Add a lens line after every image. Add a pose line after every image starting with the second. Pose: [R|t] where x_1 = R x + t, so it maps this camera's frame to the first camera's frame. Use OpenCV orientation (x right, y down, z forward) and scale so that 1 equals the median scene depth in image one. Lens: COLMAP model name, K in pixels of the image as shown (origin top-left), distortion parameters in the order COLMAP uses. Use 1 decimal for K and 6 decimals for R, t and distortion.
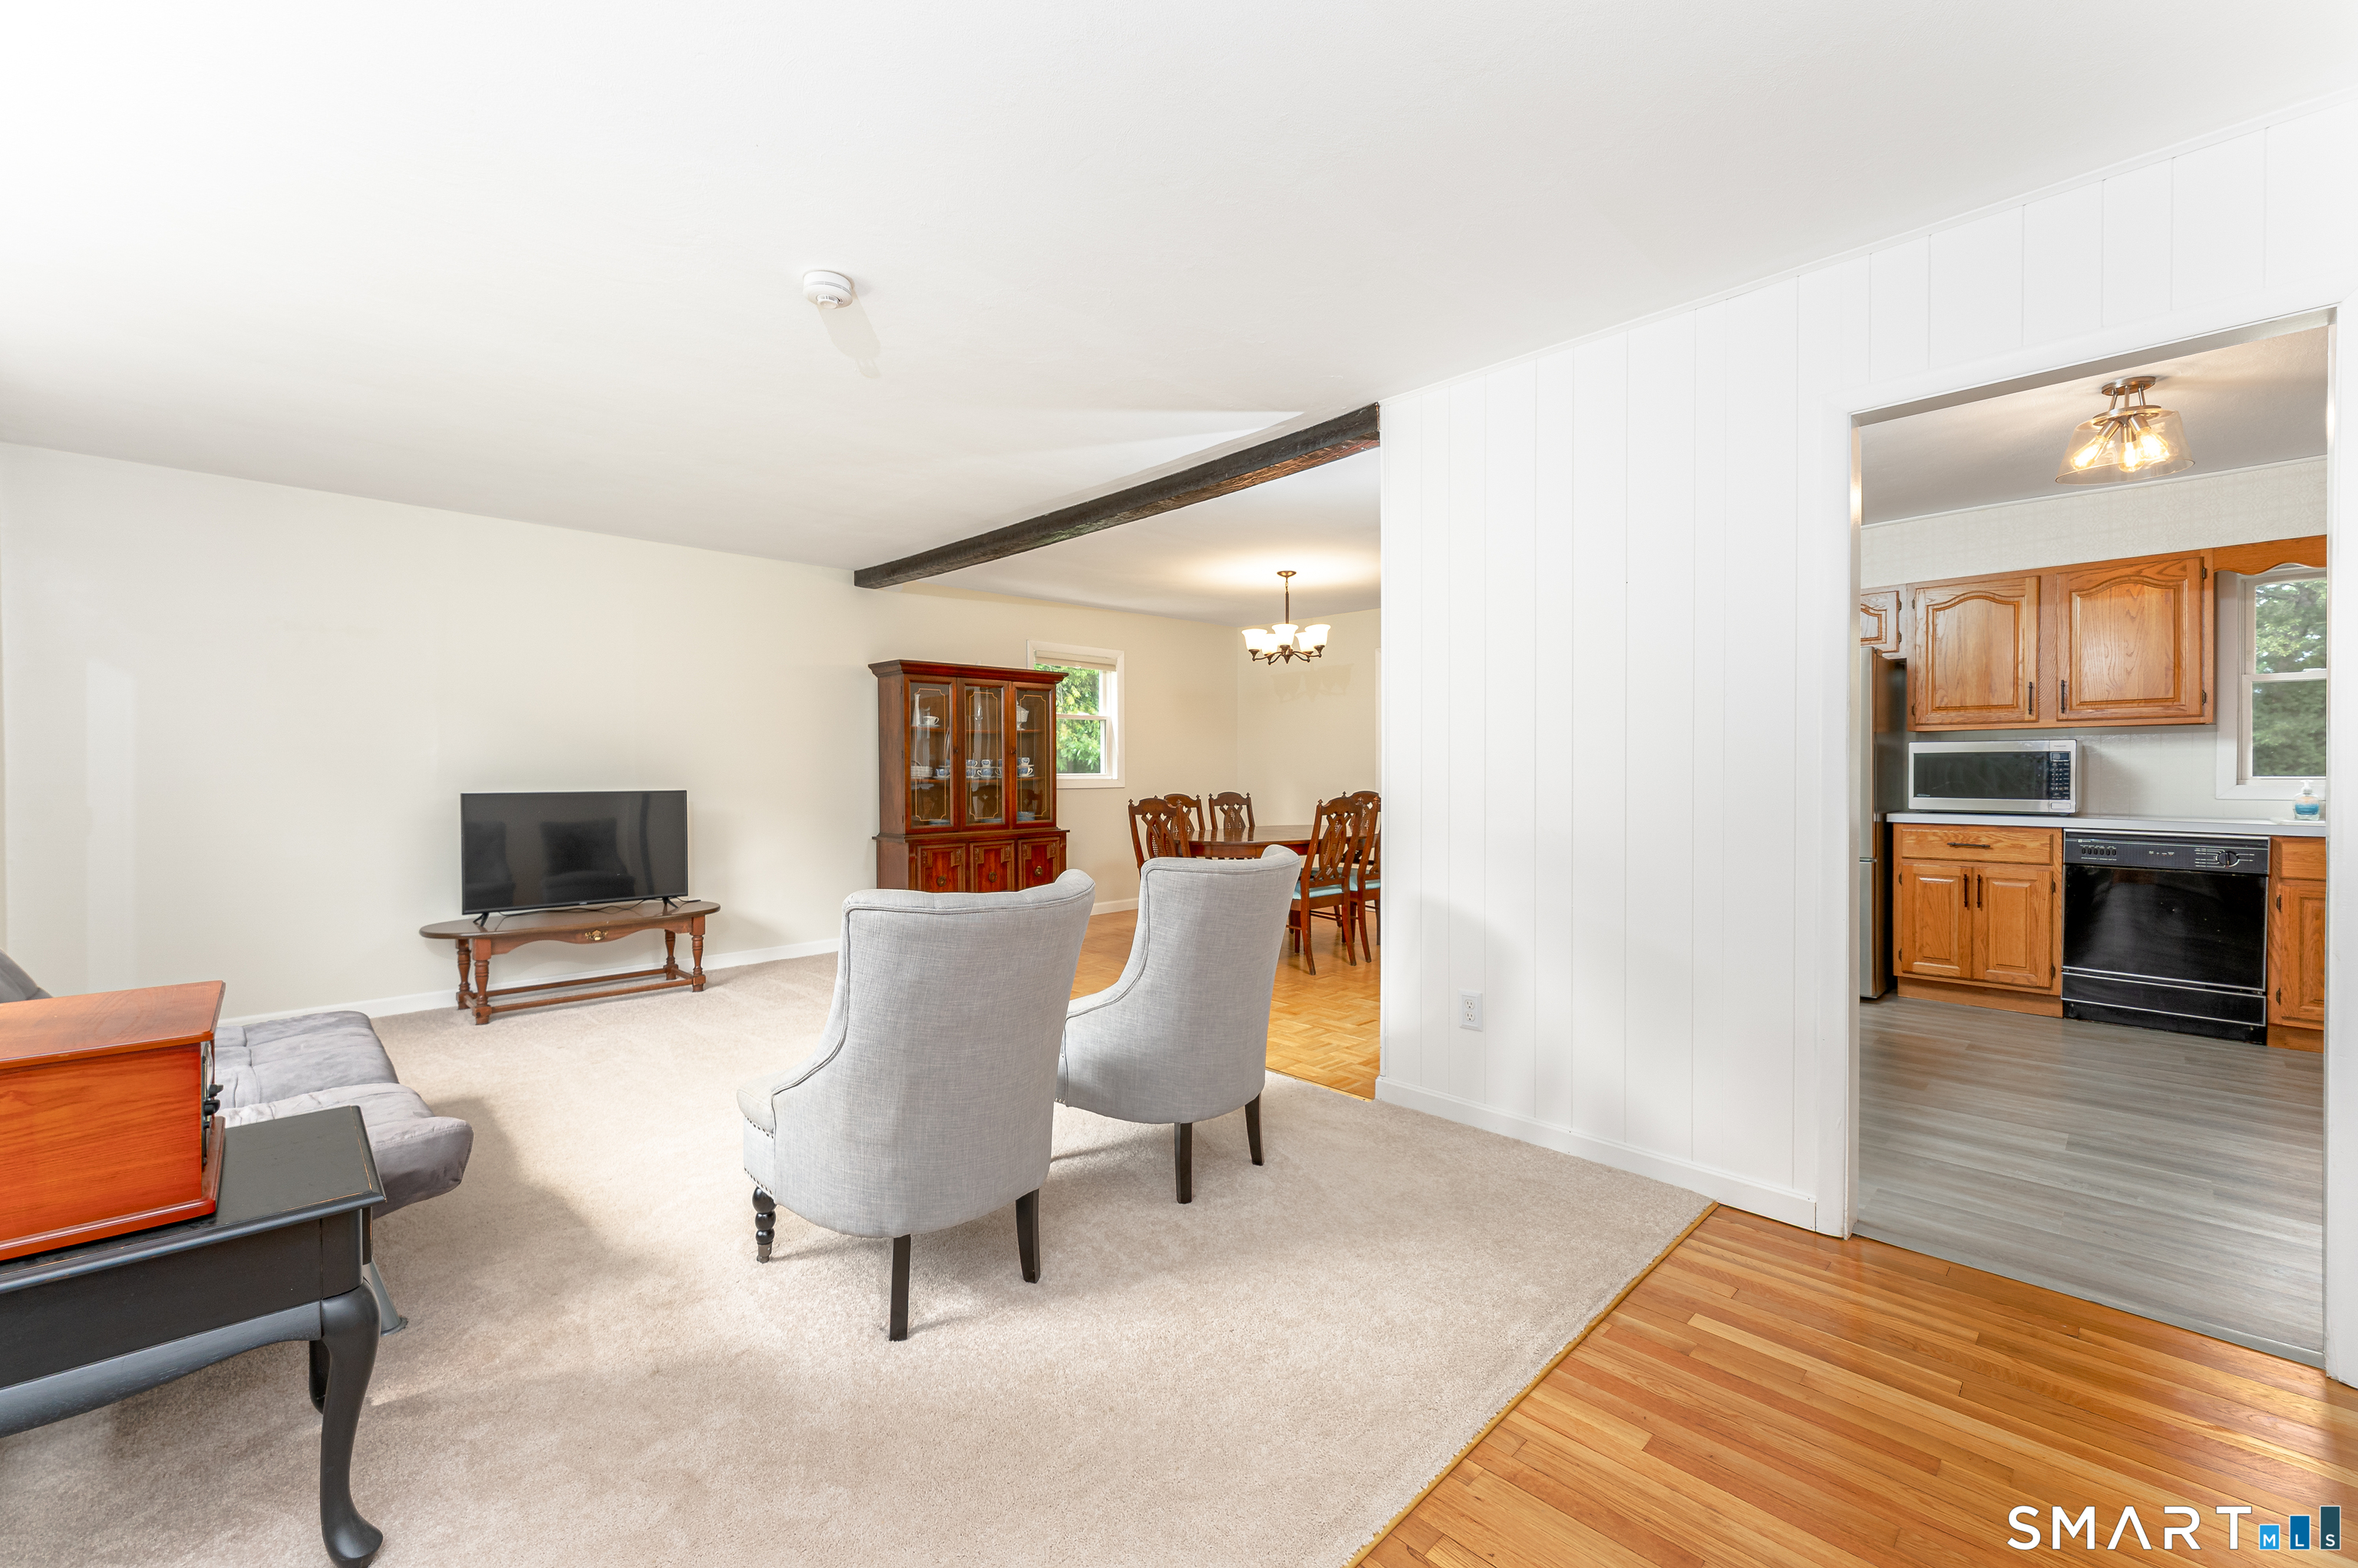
lens RADIAL K [[949.1, 0, 1175.9], [0, 949.1, 749.6], [0, 0, 1]] dist [-0.000257, -0.000165]
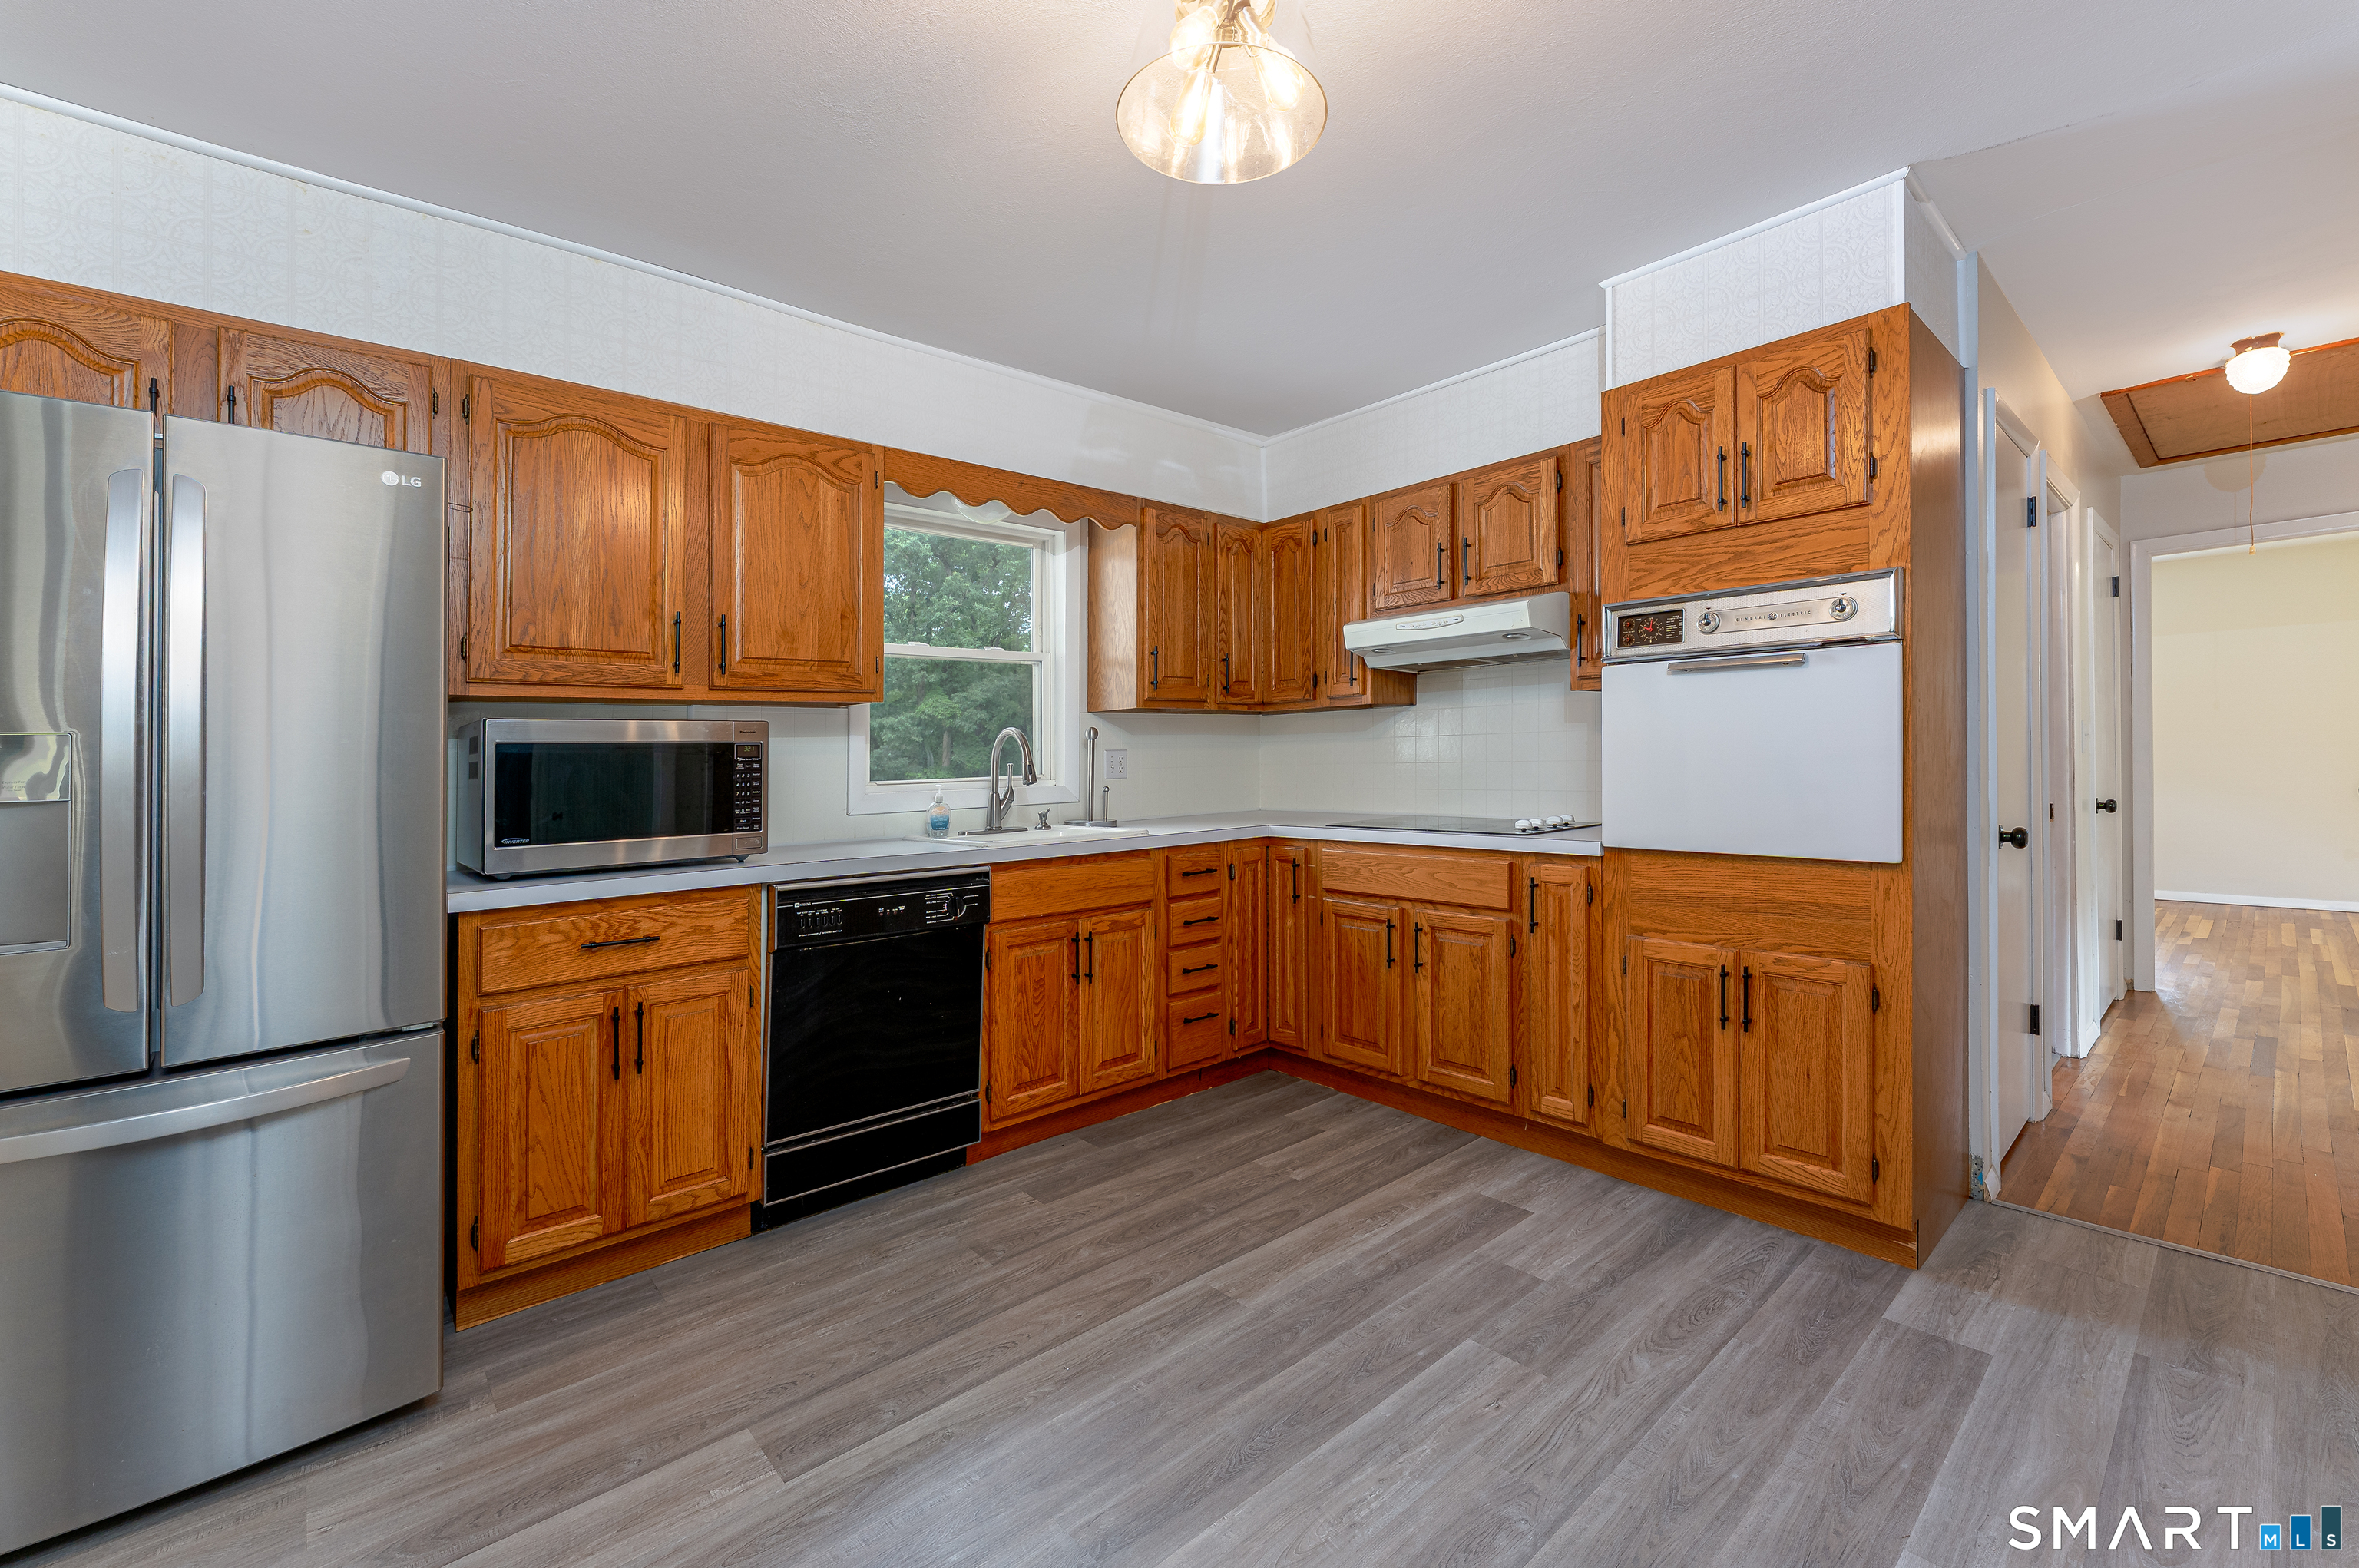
lens RADIAL K [[1003.8, 0, 1138.0], [0, 1003.8, 746.5], [0, 0, 1]] dist [0.000328, -0.000132]
pose [[0.056547, 0.018177, 0.998234, 0.364416], [0.004506, 0.999819, -0.018461, 0.015636], [-0.998390, 0.005542, 0.056455, 0.728821]]
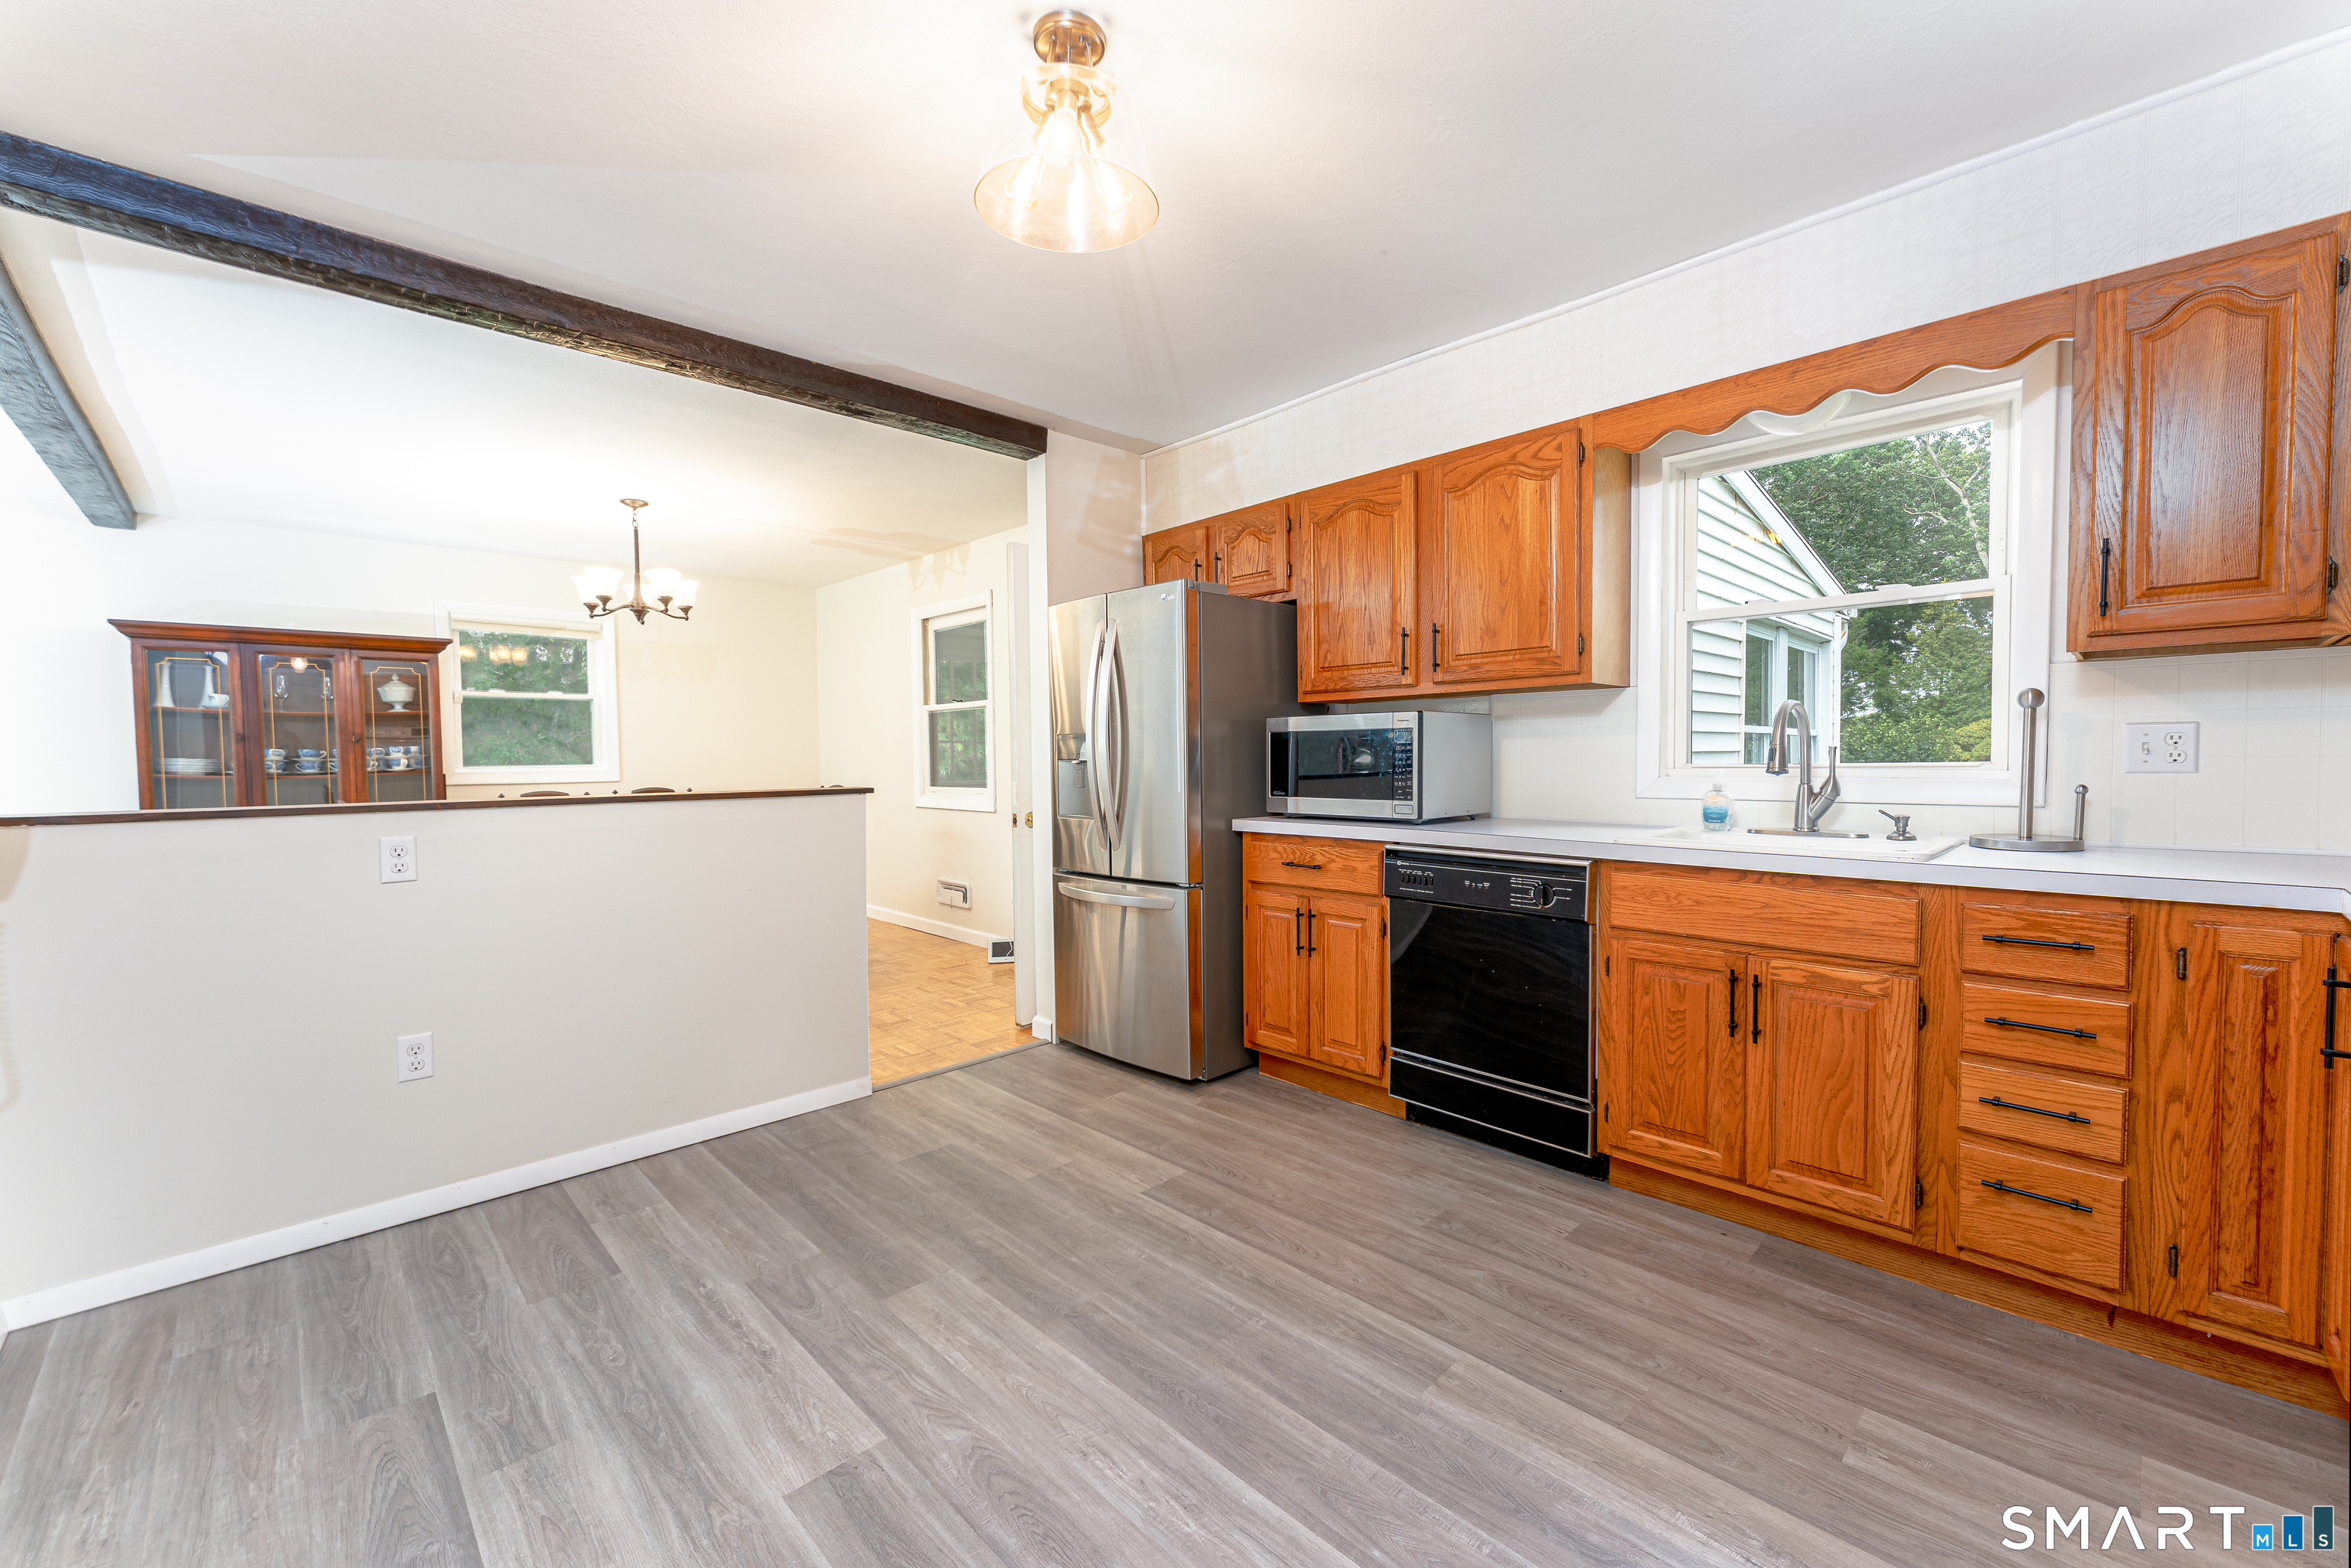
lens RADIAL K [[932.8, 0, 1179.6], [0, 932.8, 763.8], [0, 0, 1]] dist [0.001489, 0.000075]
pose [[0.999986, -0.005332, -0.000223, 0.756164], [0.005337, 0.999578, 0.028562, 0.007003], [0.000071, -0.028563, 0.999592, 0.330254]]
